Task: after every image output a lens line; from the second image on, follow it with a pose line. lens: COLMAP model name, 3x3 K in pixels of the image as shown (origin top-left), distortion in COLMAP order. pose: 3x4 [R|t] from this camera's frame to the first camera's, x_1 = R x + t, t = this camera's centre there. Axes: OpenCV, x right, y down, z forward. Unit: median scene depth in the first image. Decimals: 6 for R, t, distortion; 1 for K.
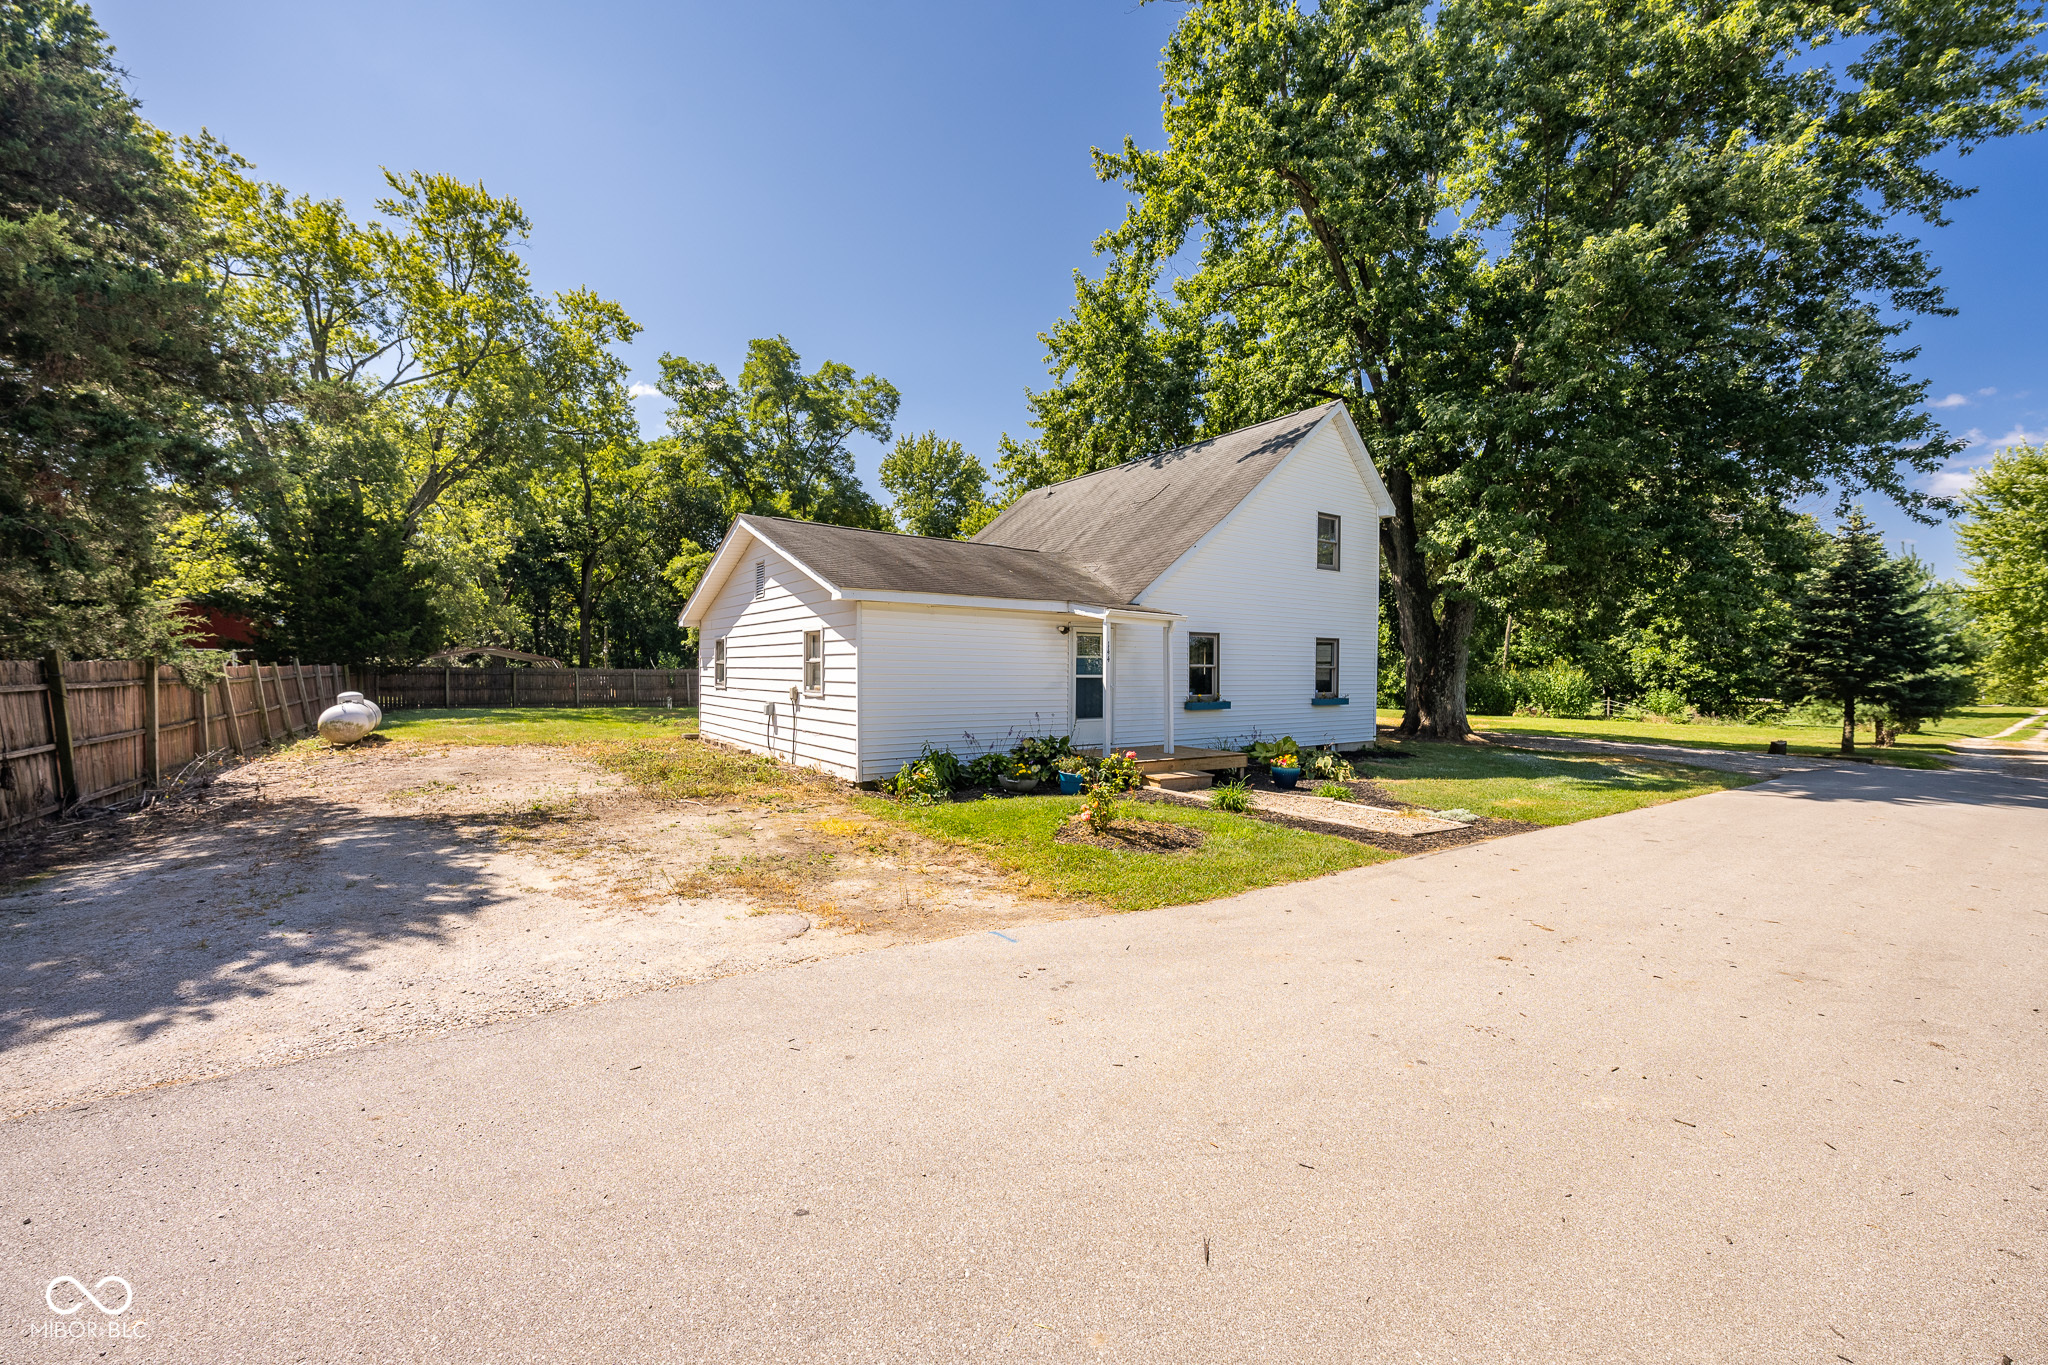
lens RADIAL K [[826.2, 0, 1024.0], [0, 826.2, 682.5], [0, 0, 1]] dist [-0.000763, 0.000054]
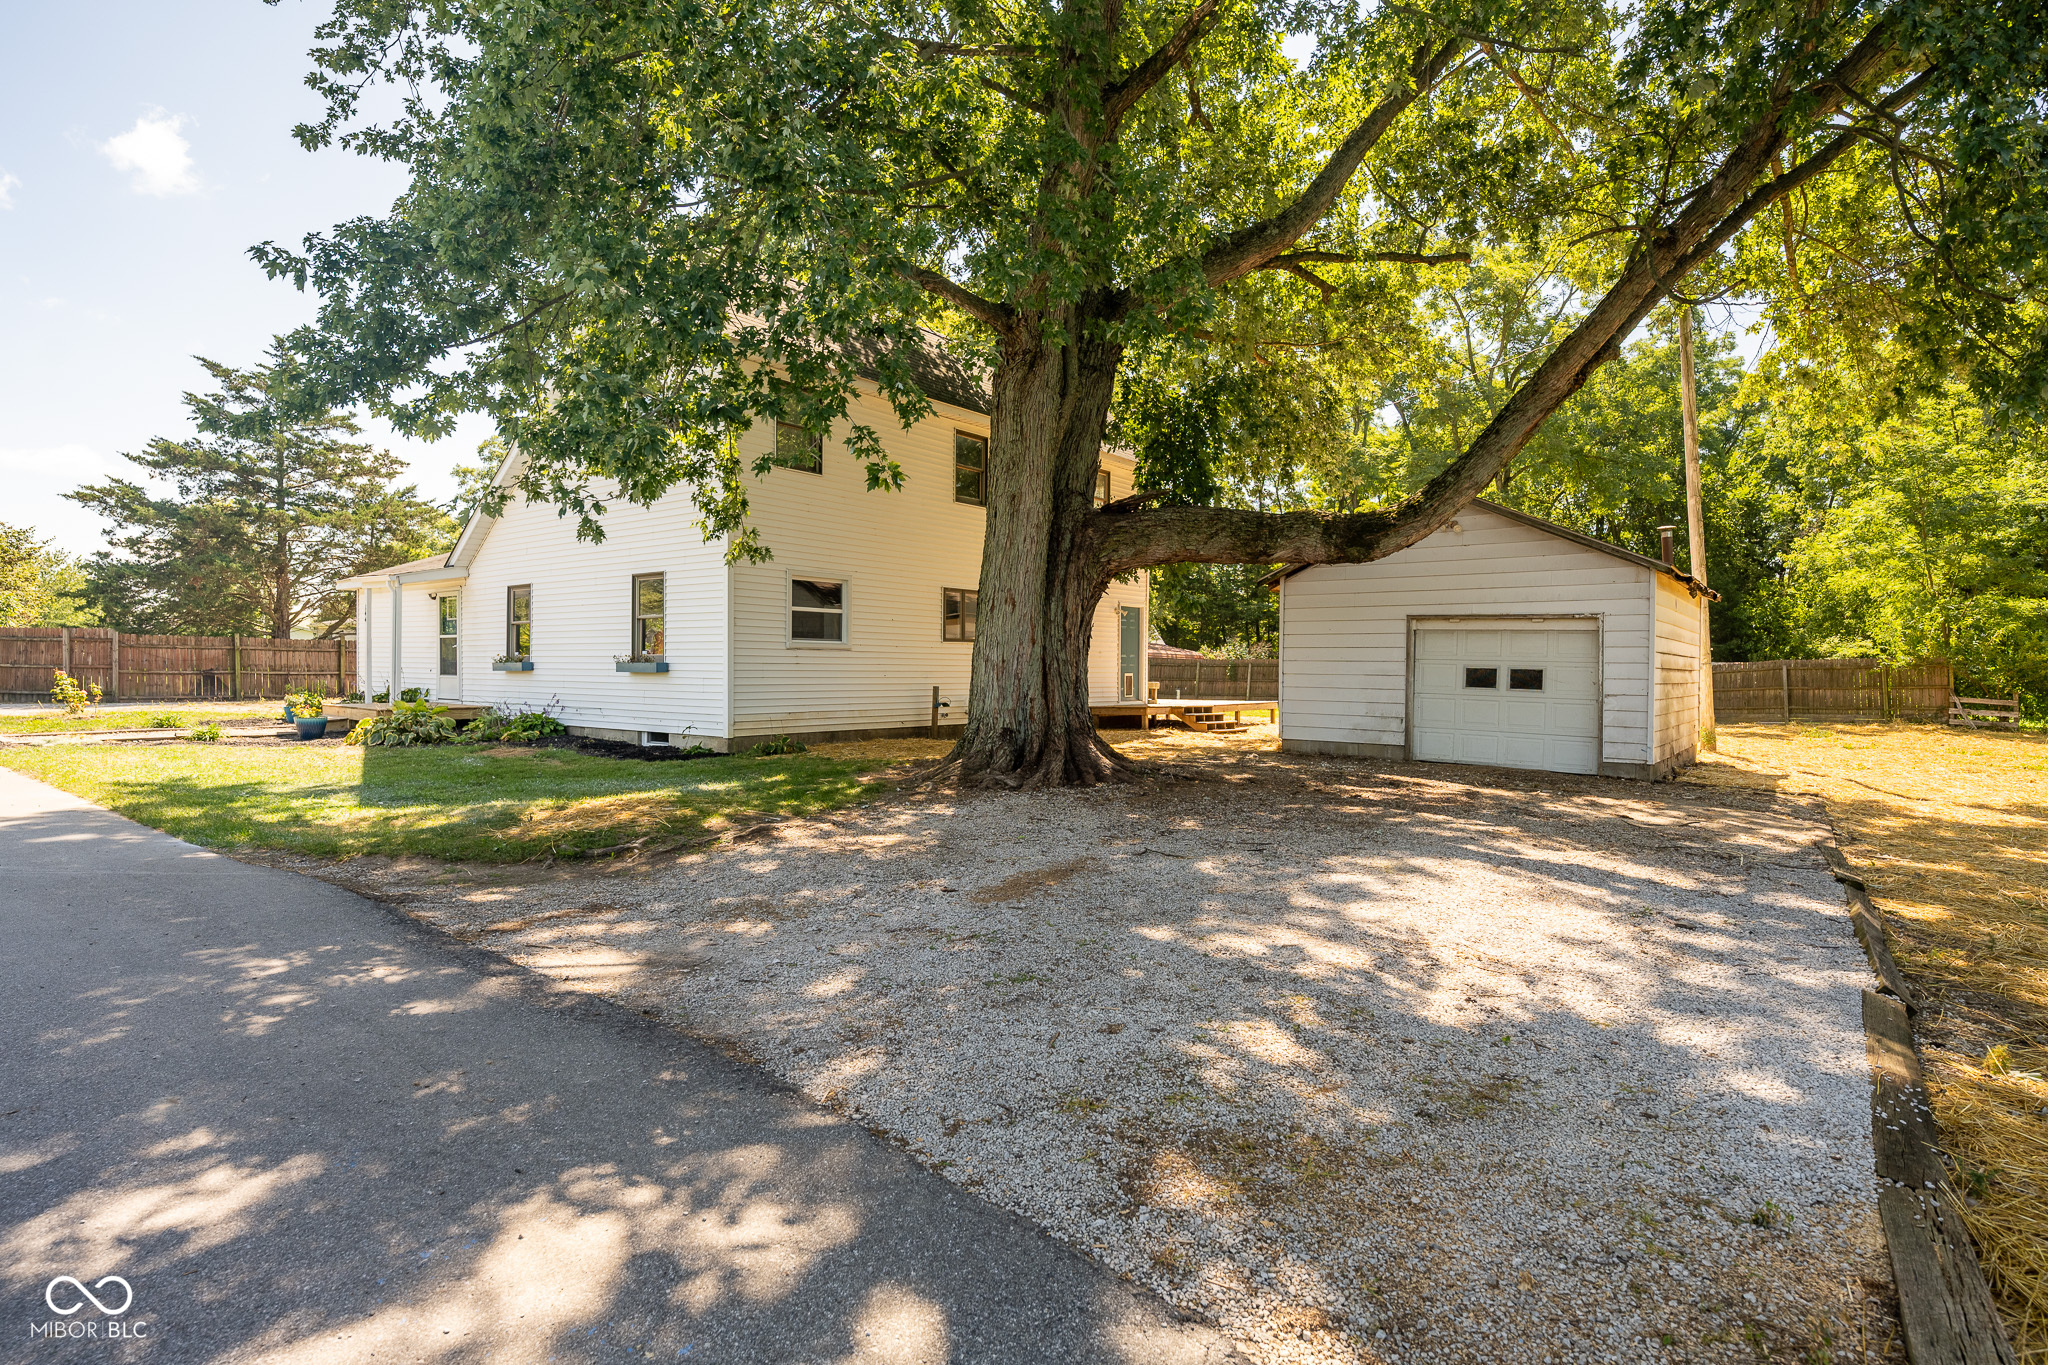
lens RADIAL K [[1025.3, 0, 1024.0], [0, 1025.3, 682.5], [0, 0, 1]] dist [0.007045, 0.000659]
pose [[0.280809, 0.011803, -0.959691, 1.142137], [-0.019789, 0.999783, 0.006506, 0.021525], [0.959560, 0.017164, 0.280982, 0.961587]]
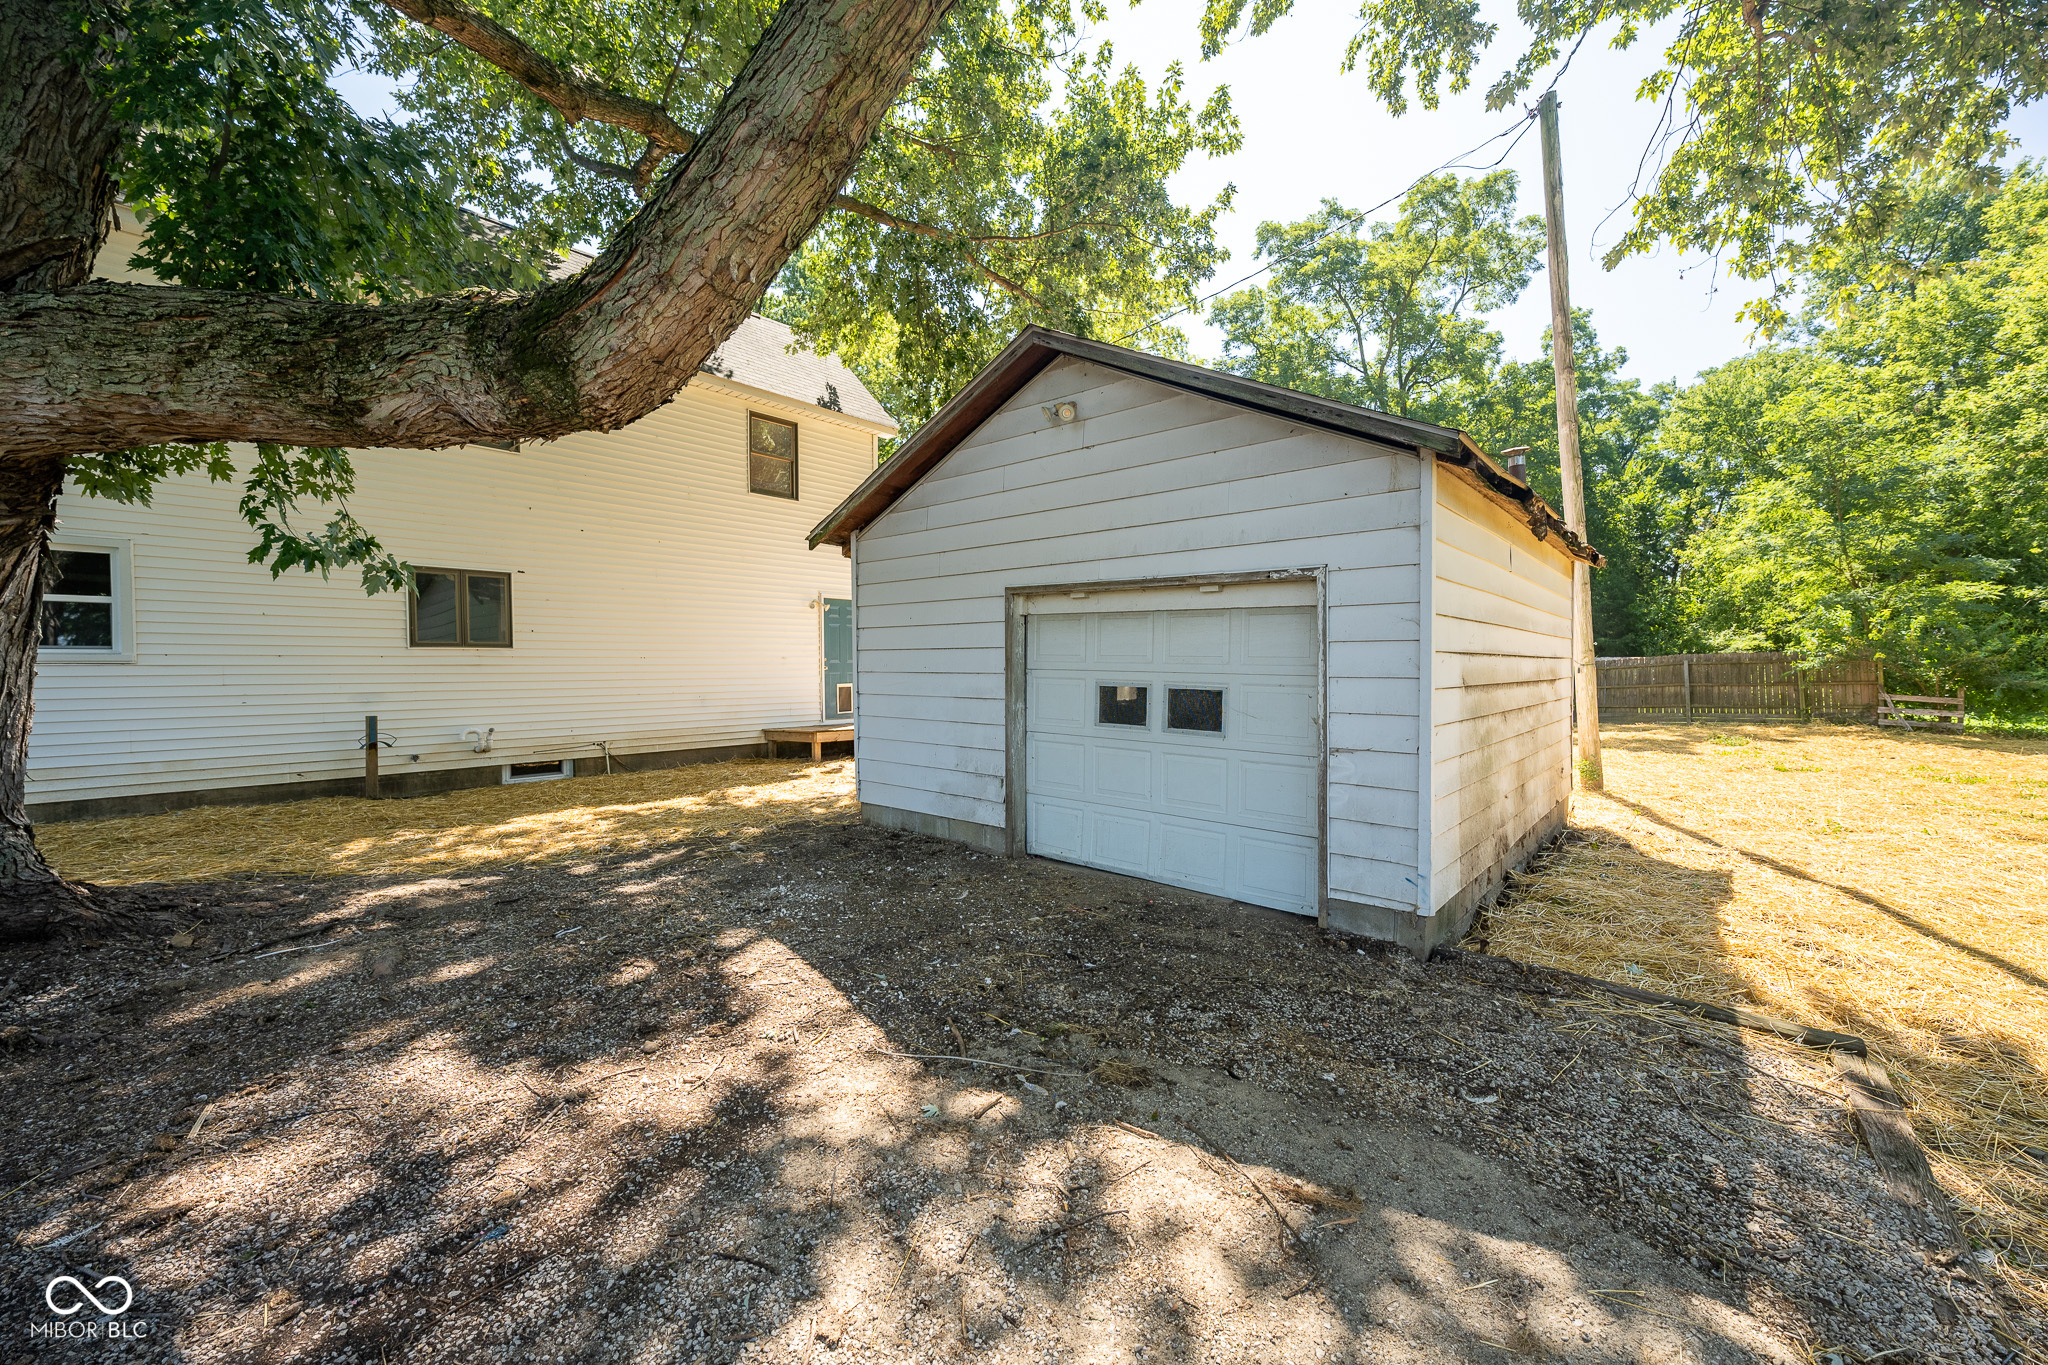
lens RADIAL K [[798.2, 0, 1025.8], [0, 798.2, 688.9], [0, 0, 1]] dist [-0.000263, -0.000190]
pose [[0.238214, 0.022948, -0.970942, 0.811268], [-0.007536, 0.999734, 0.021779, 0.004650], [0.971184, 0.002129, 0.238323, 1.370147]]
